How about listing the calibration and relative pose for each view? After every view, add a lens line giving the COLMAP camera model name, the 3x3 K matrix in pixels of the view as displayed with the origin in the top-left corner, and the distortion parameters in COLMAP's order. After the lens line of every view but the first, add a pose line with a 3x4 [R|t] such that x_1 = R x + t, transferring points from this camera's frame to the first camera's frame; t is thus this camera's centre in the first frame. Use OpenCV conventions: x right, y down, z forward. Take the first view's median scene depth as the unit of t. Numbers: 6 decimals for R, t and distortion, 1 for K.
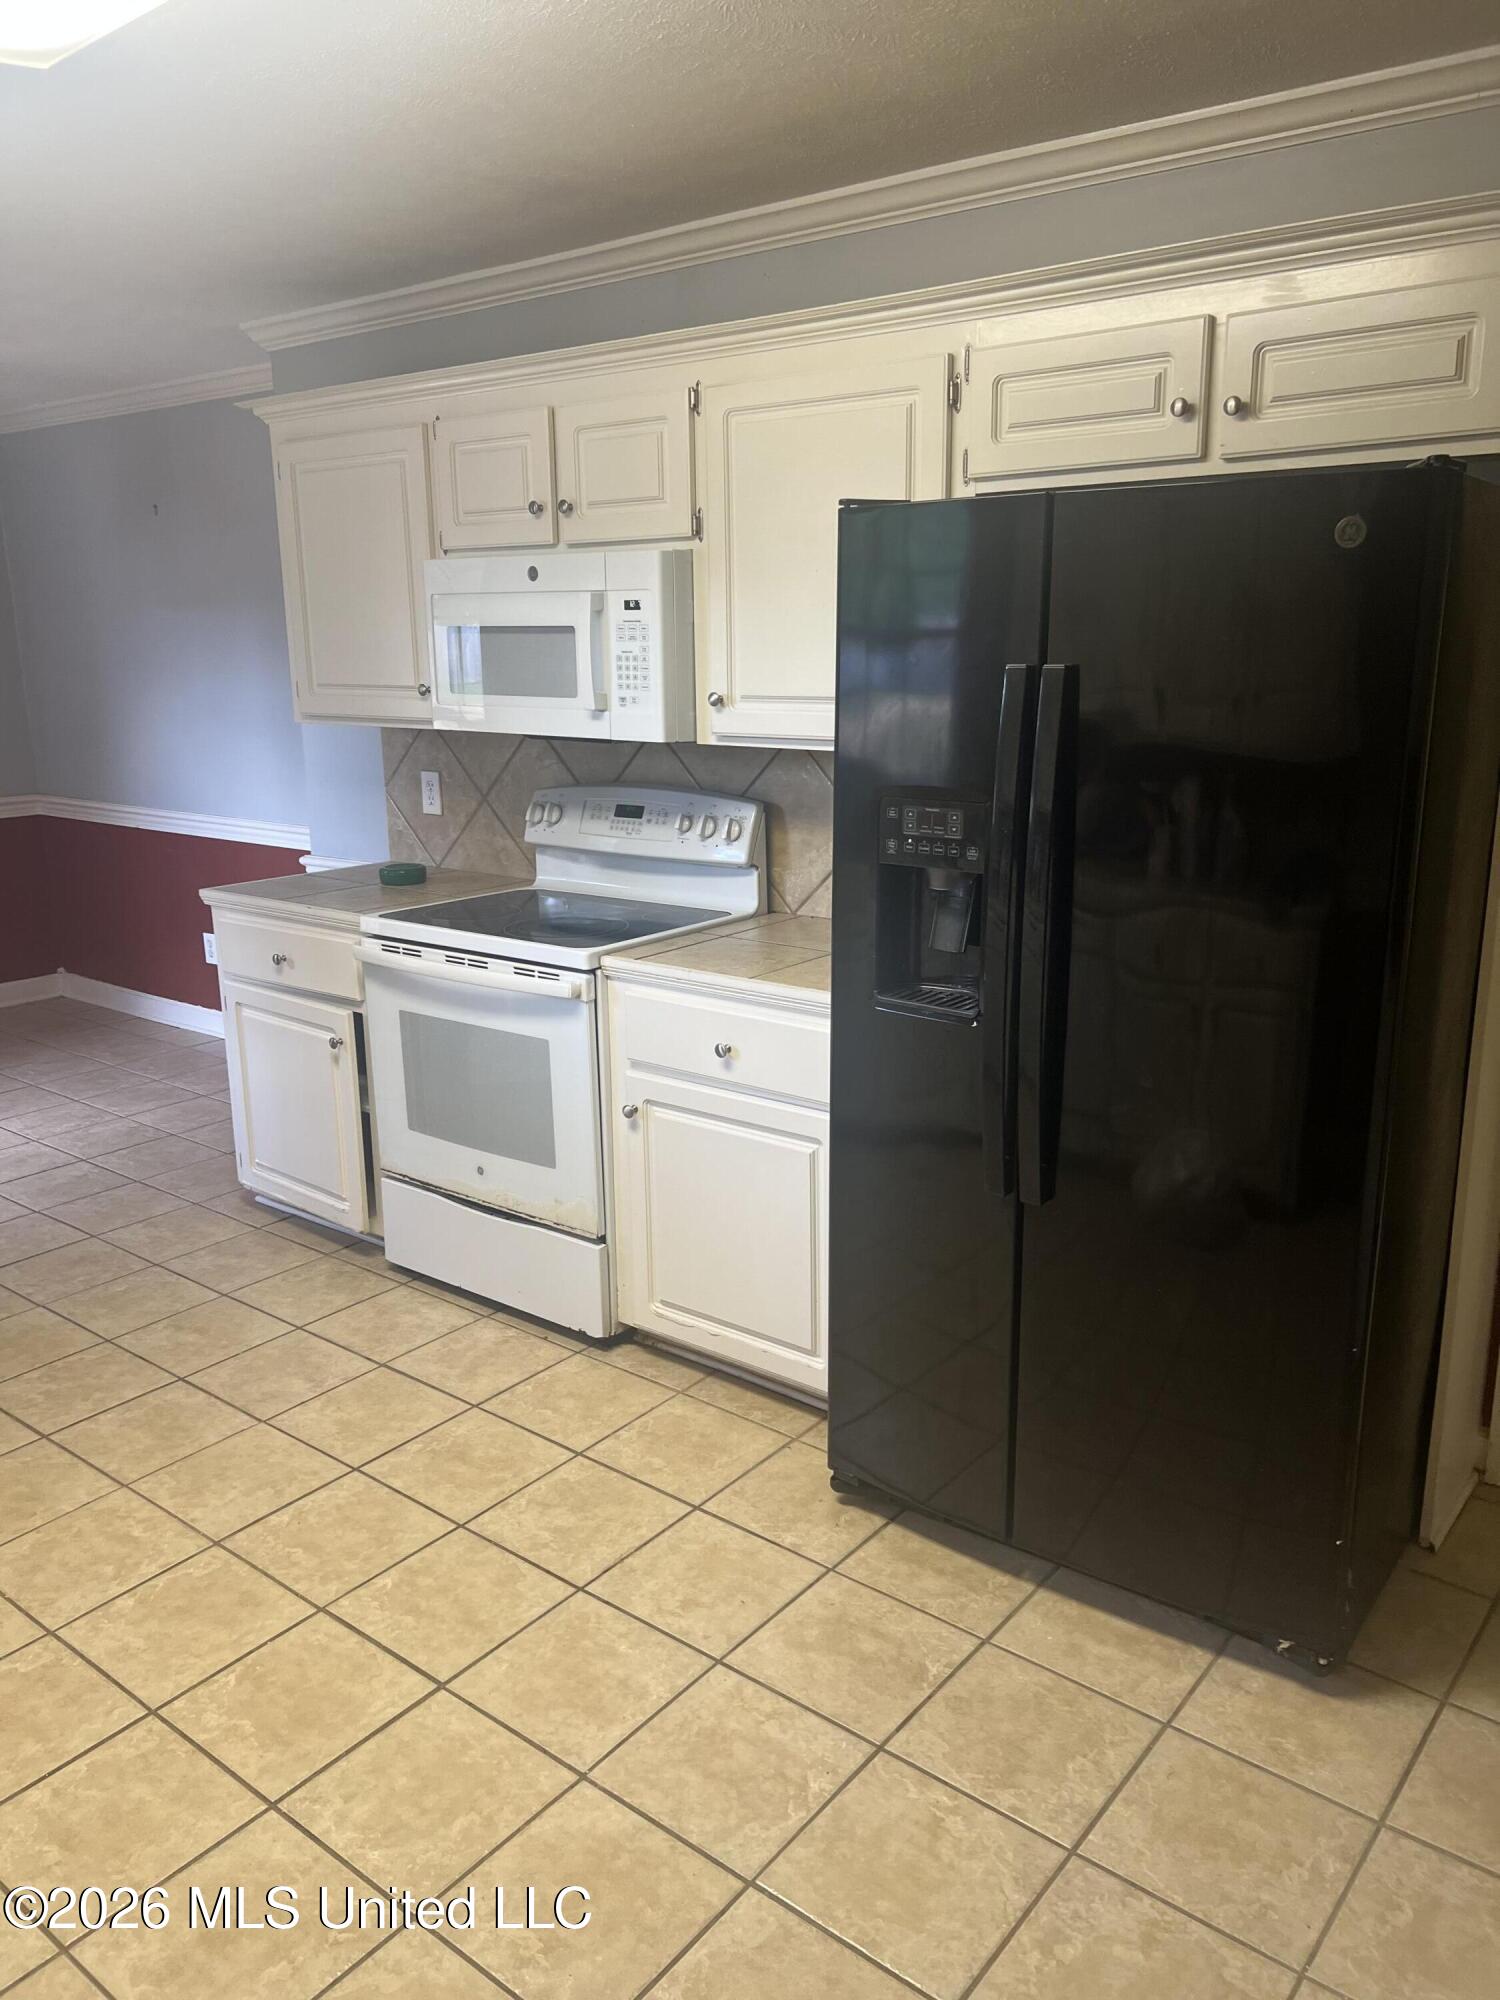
lens RADIAL K [[1510.9, 0, 741.8], [0, 1510.9, 1004.0], [0, 0, 1]] dist [0.040455, -0.039738]
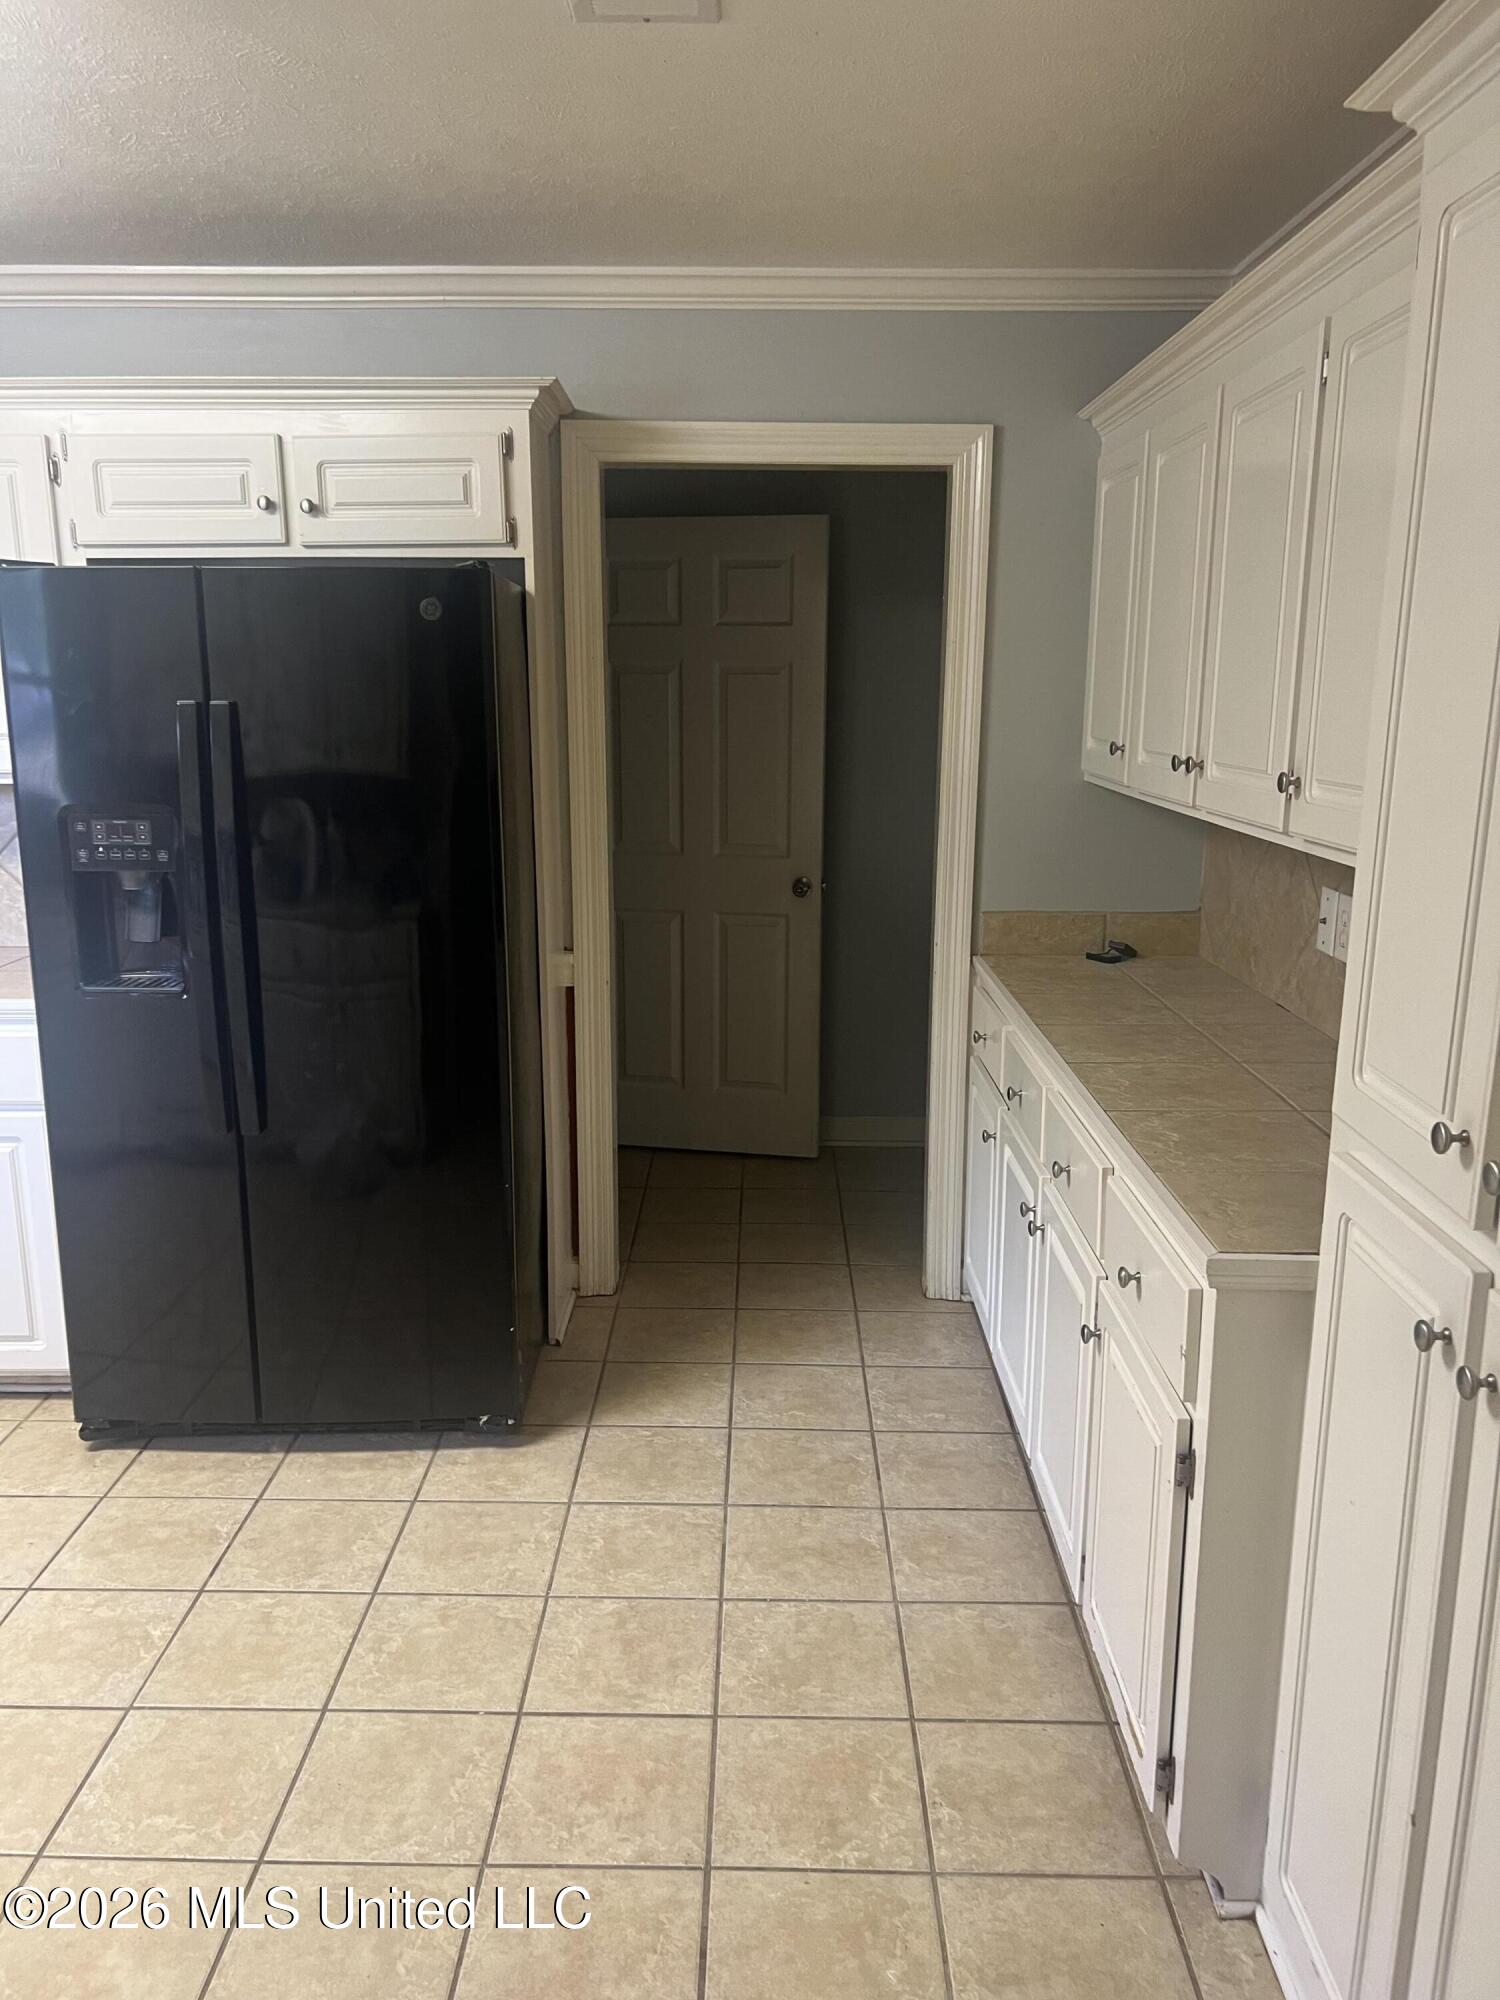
lens RADIAL K [[1510.9, 0, 744.8], [0, 1510.9, 1002.3], [0, 0, 1]] dist [0.040455, -0.039738]
pose [[0.790108, -0.117849, 0.601533, -0.219333], [0.139266, 0.990193, 0.011069, 0.066496], [-0.596938, 0.075027, 0.798772, -0.235966]]
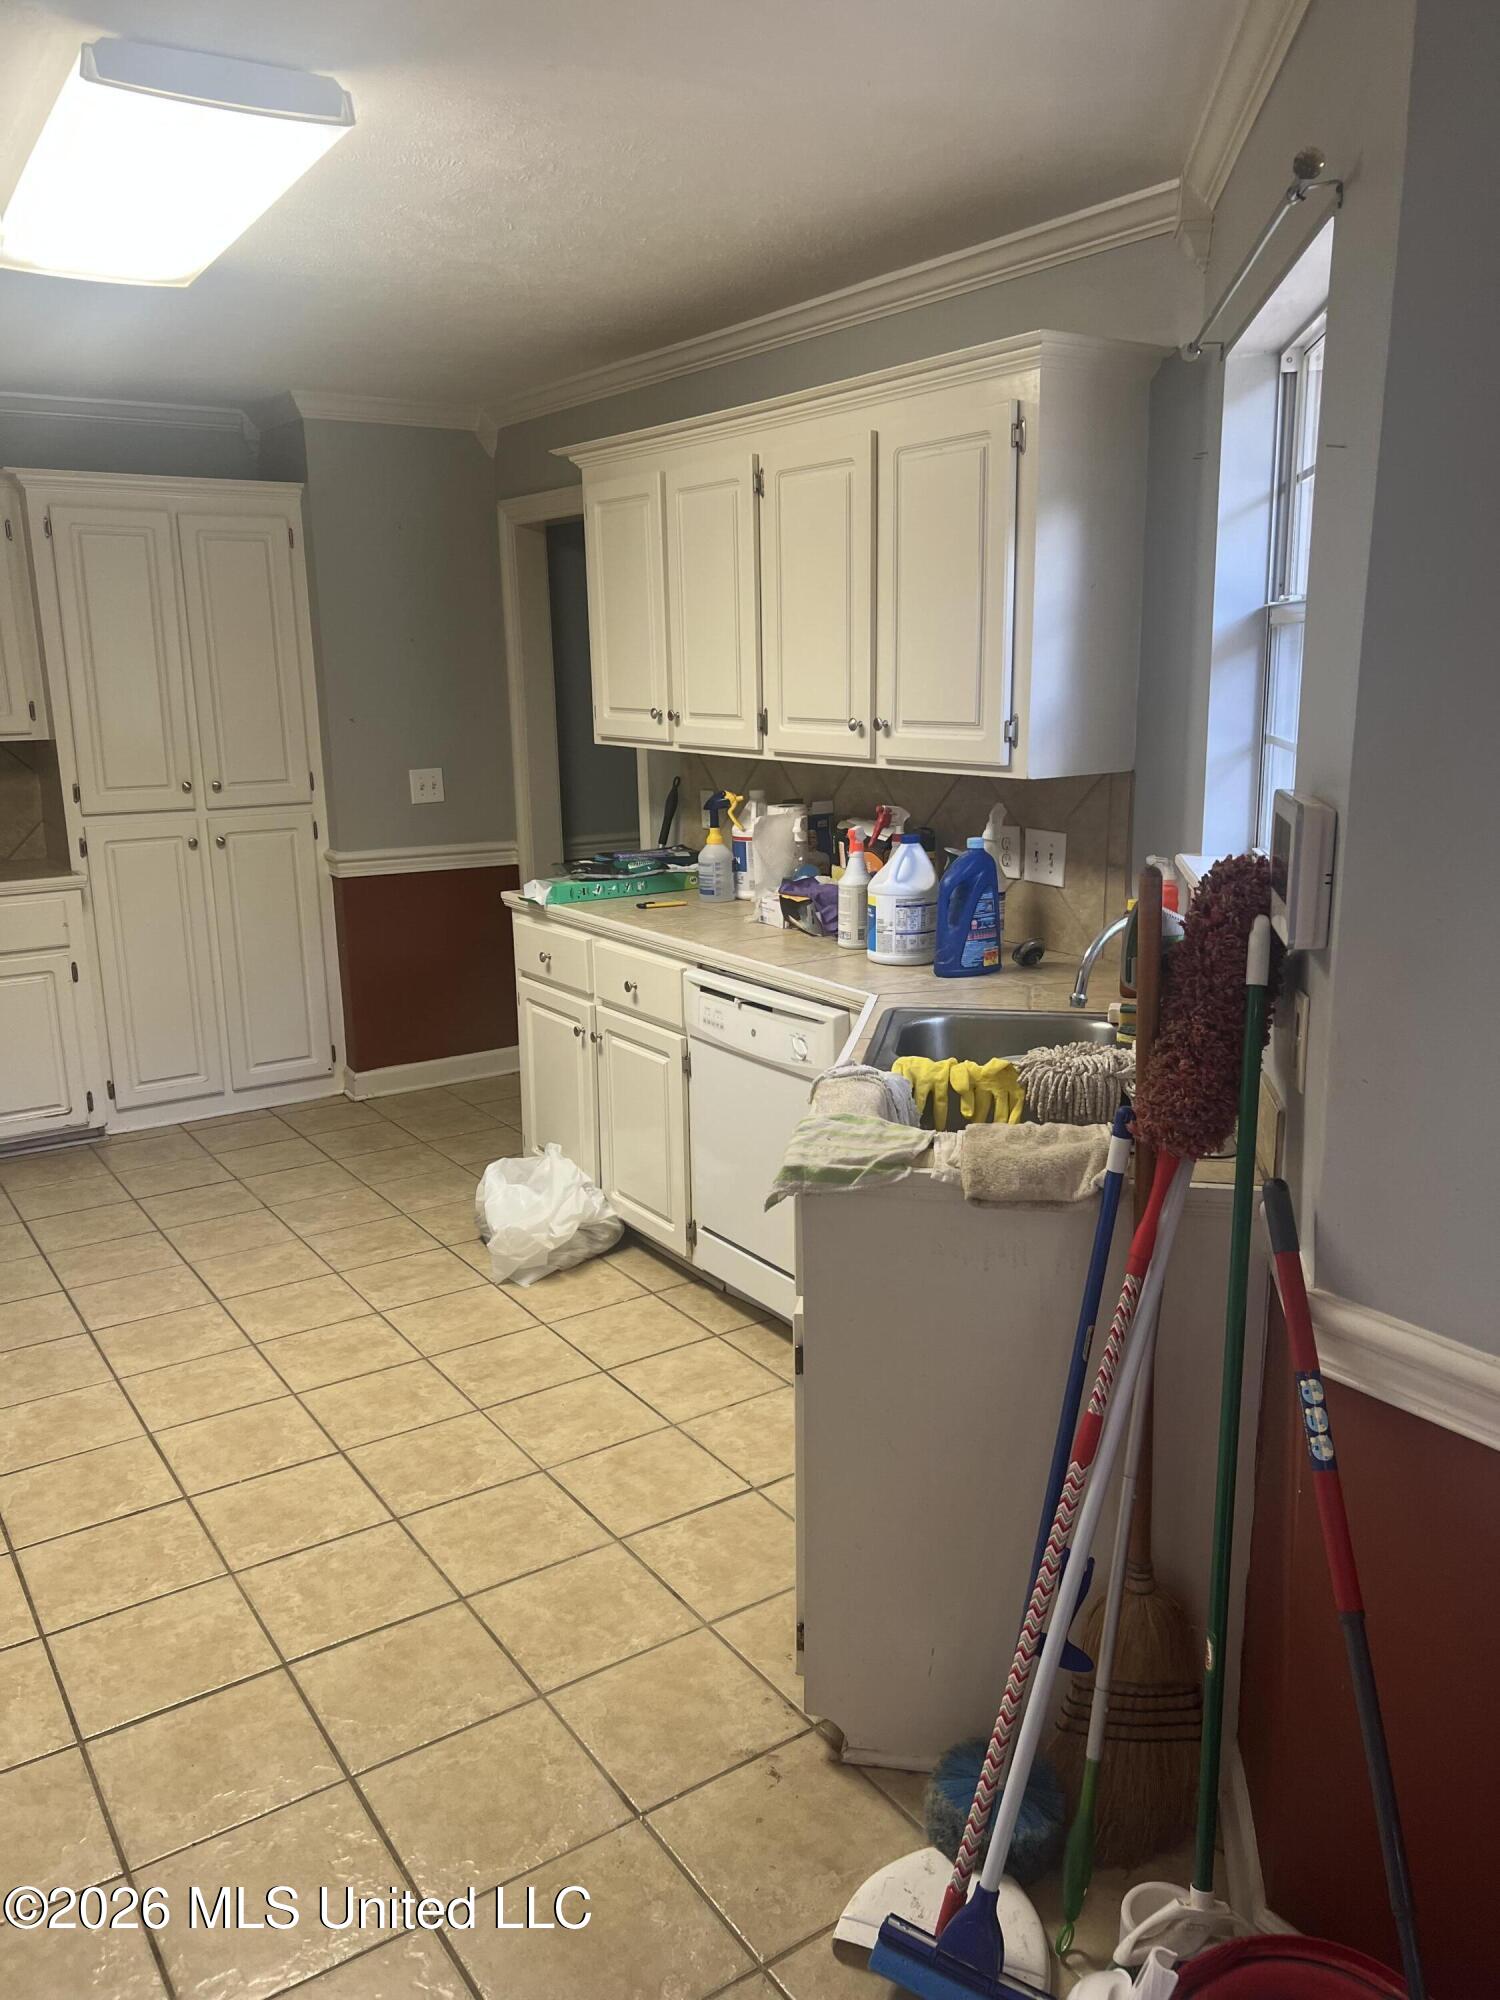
lens RADIAL K [[1510.9, 0, 751.2], [0, 1510.9, 999.6], [0, 0, 1]] dist [0.040455, -0.039738]
pose [[-0.954434, -0.042253, 0.295417, -1.056561], [0.096323, 0.893324, 0.438970, -0.423103], [-0.282451, 0.447423, -0.848548, 1.767044]]
